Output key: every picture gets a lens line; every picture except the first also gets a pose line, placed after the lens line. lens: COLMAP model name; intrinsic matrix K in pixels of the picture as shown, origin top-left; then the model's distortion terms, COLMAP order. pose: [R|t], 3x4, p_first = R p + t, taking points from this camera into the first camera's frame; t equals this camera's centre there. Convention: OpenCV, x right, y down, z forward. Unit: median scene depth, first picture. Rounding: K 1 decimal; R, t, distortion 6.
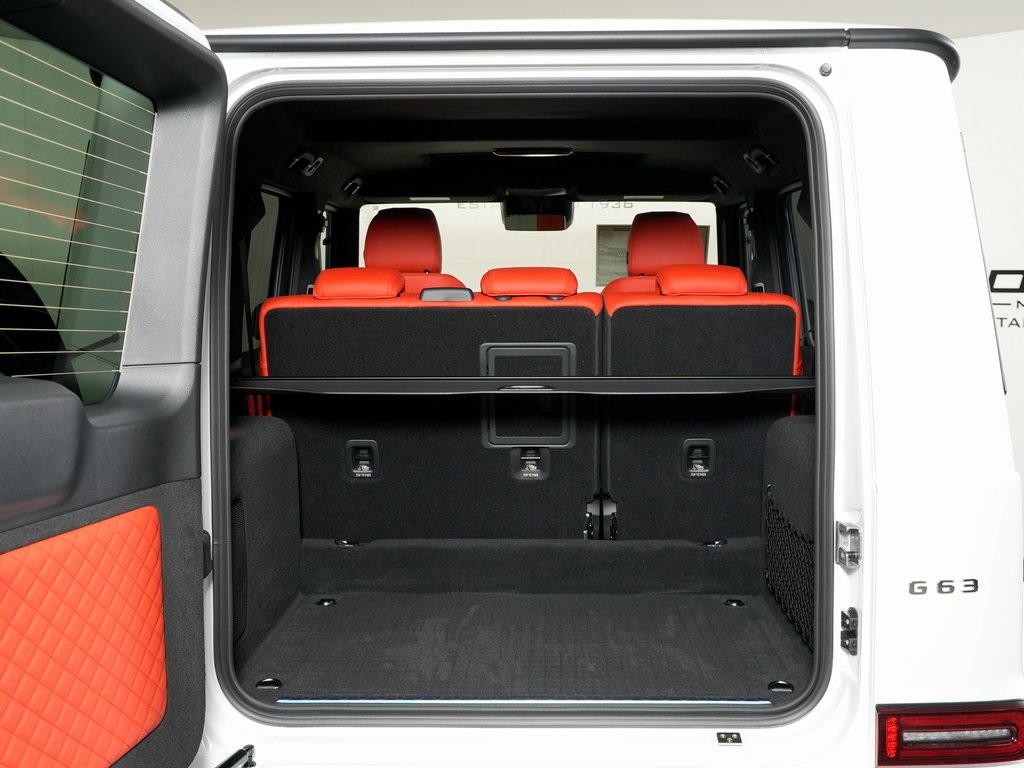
lens RADIAL K [[1234.7, 0, 512.0], [0, 1234.7, 384.0], [0, 0, 1]] dist [0.003385, 0.014578]
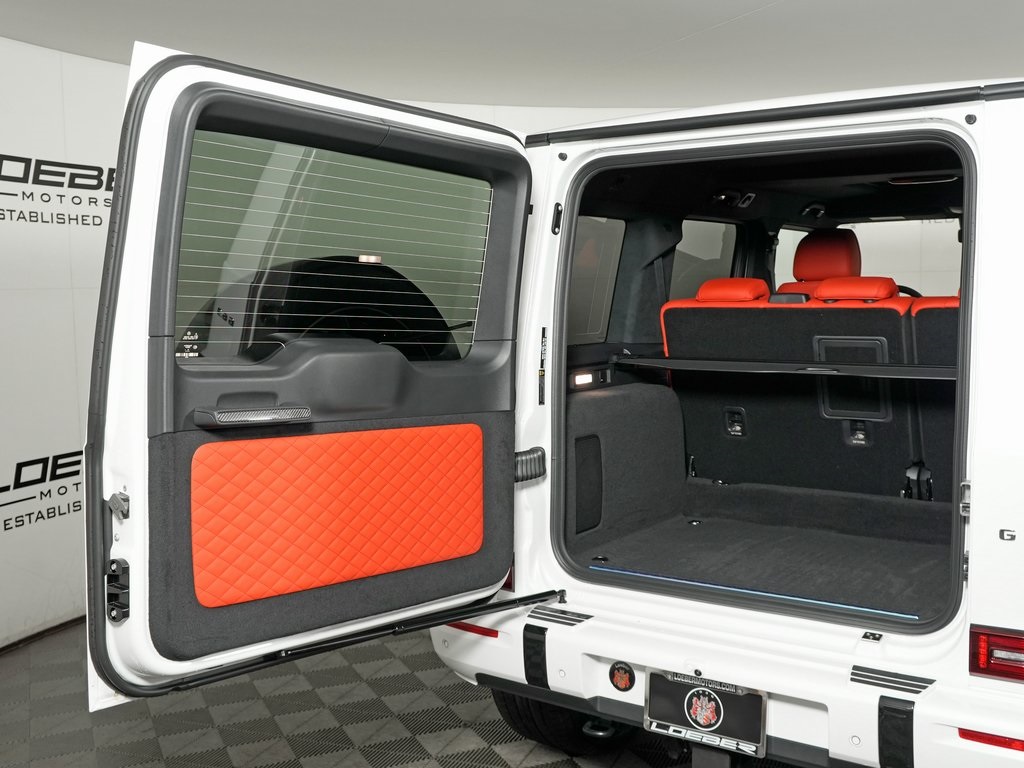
lens RADIAL K [[1115.8, 0, 512.0], [0, 1115.8, 384.0], [0, 0, 1]] dist [-0.026406, 0.017973]
pose [[0.828061, 0.042629, -0.559015, 0.369241], [-0.039637, 0.999061, 0.017471, 0.009256], [0.559235, 0.007691, 0.828974, -0.142746]]
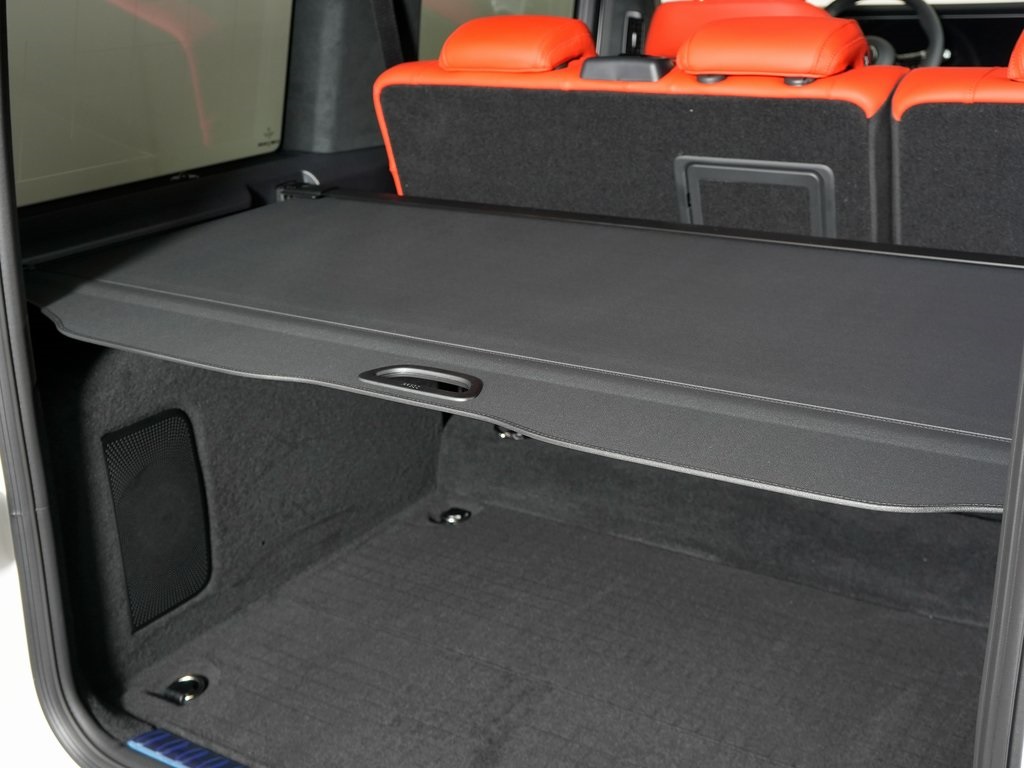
lens RADIAL K [[1202.9, 0, 512.0], [0, 1202.9, 384.0], [0, 0, 1]] dist [0.014781, 0.012306]
pose [[0.848058, 0.155892, -0.506453, 0.215424], [-0.016469, 0.963039, 0.268858, -0.081088], [0.529647, -0.219666, 0.819281, 0.471912]]
